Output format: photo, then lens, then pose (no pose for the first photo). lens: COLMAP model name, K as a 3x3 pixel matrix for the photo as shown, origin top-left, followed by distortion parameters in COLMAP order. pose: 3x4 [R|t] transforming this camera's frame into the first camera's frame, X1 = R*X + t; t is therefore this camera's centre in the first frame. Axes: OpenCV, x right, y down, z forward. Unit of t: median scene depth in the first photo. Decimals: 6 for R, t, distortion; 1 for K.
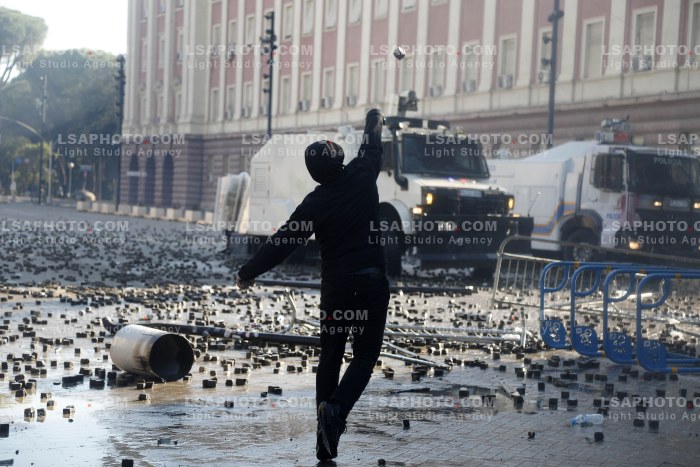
lens RADIAL K [[1557.5, 0, 350.0], [0, 1557.5, 233.5], [0, 0, 1]] dist [0.395801, 0.258876]
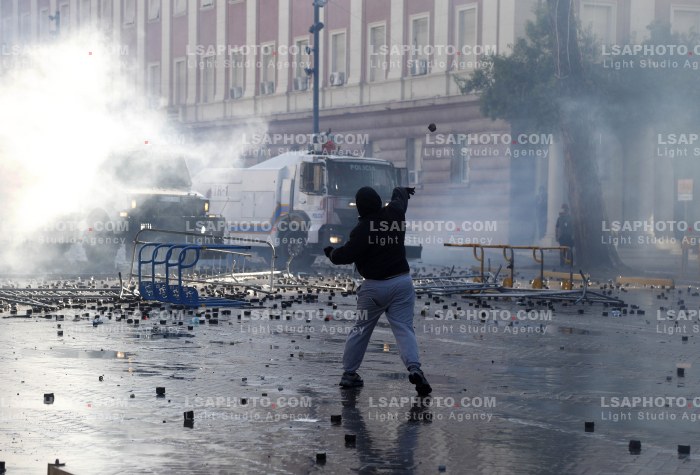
lens RADIAL K [[2107.2, 0, 366.3], [0, 2107.2, 236.2], [0, 0, 1]] dist [0.749231, -0.019738]
pose [[0.998309, -0.027068, 0.051453, 0.146912], [0.027553, 0.999582, -0.008738, 0.022450], [-0.051195, 0.010141, 0.998637, -0.671332]]
